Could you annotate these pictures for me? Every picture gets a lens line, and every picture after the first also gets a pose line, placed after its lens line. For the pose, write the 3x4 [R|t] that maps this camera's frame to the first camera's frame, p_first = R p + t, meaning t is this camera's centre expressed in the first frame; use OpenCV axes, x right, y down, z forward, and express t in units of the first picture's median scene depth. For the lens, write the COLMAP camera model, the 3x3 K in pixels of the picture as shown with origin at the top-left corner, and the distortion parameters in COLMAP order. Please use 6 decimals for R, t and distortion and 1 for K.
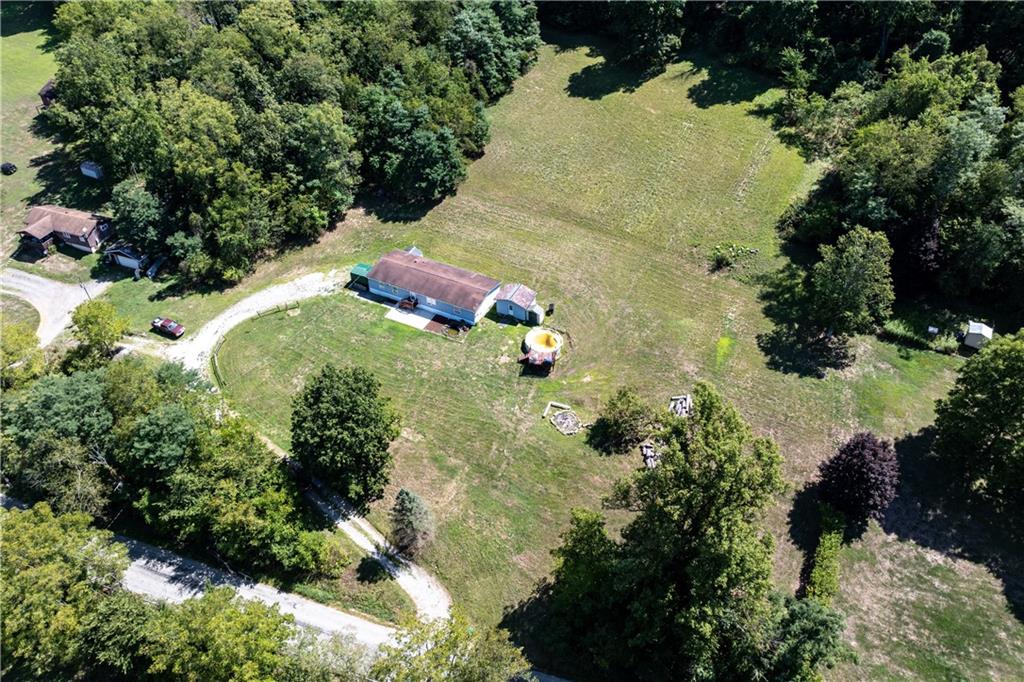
lens RADIAL K [[724.8, 0, 512.0], [0, 724.8, 341.0], [0, 0, 1]] dist [-0.030337, 0.007070]
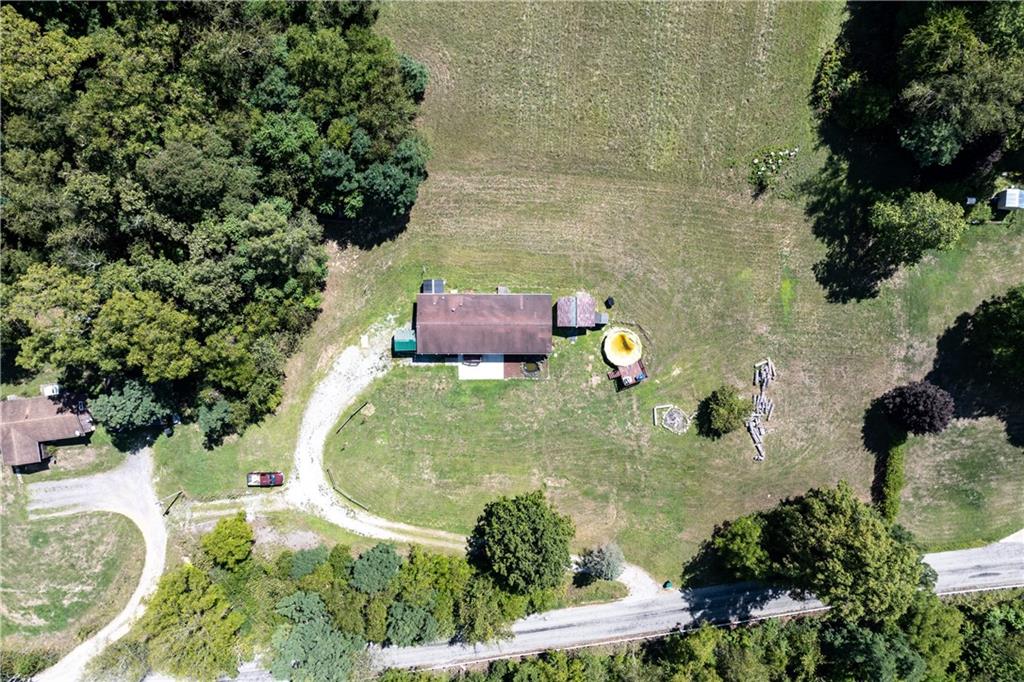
lens RADIAL K [[724.8, 0, 512.0], [0, 724.8, 341.0], [0, 0, 1]] dist [-0.030337, 0.007070]
pose [[0.895661, -0.444712, -0.004788, -0.084642], [0.280570, 0.556656, 0.781930, -0.821613], [-0.345068, -0.701687, 0.623348, 0.402307]]
